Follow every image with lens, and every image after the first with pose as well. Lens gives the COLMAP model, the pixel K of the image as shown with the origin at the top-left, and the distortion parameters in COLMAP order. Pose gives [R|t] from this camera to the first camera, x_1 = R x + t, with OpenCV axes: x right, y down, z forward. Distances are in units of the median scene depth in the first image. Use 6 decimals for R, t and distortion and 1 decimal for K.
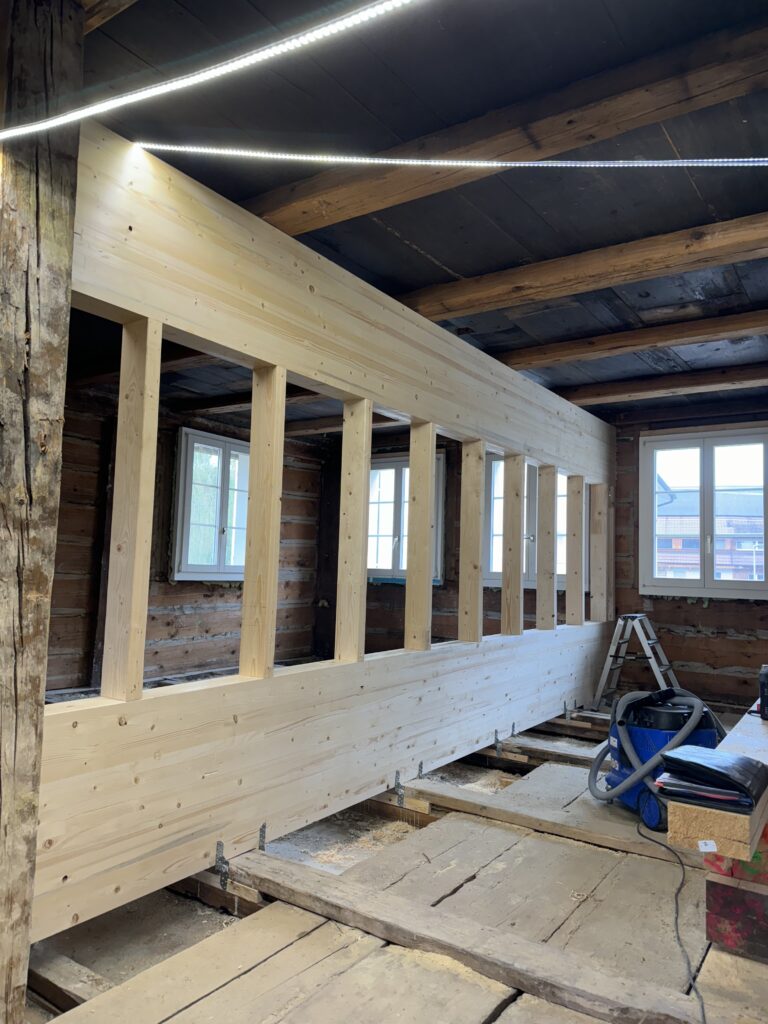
lens RADIAL K [[708.7, 0, 384.0], [0, 708.7, 512.0], [0, 0, 1]] dist [0.058235, -0.056711]
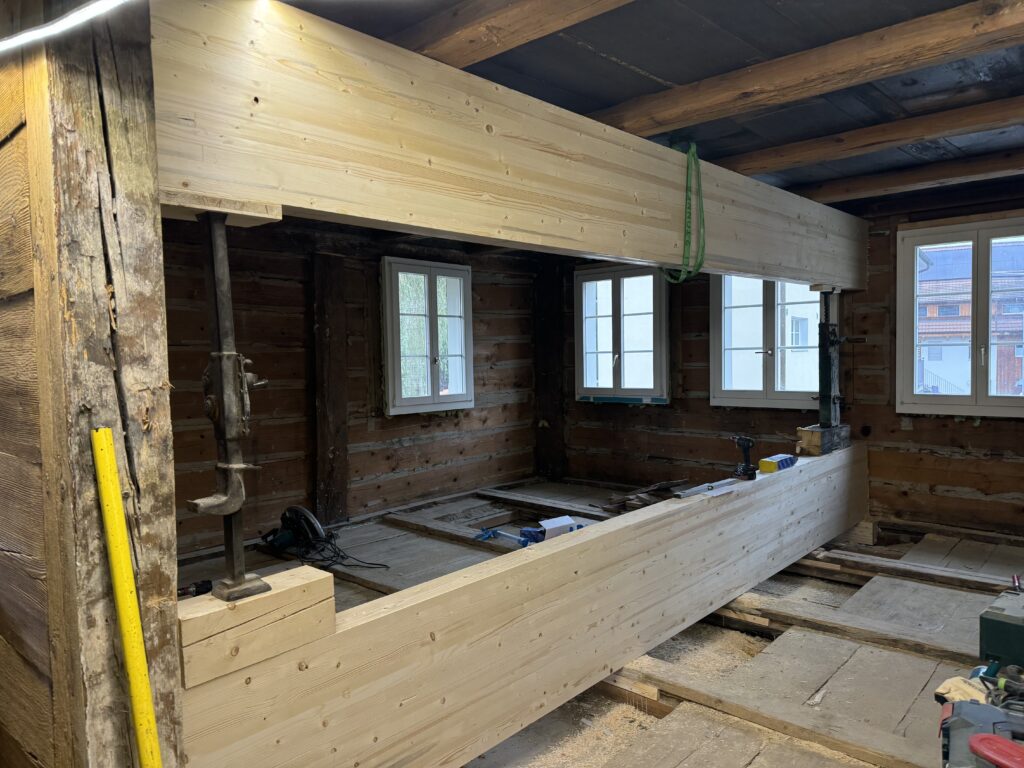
lens RADIAL K [[708.7, 0, 512.0], [0, 708.7, 384.0], [0, 0, 1]] dist [0.058235, -0.056711]
pose [[0.988967, -0.045222, -0.141062, 0.026125], [0.061889, 0.991307, 0.116103, -0.098673], [0.134586, -0.123553, 0.983169, 0.124319]]
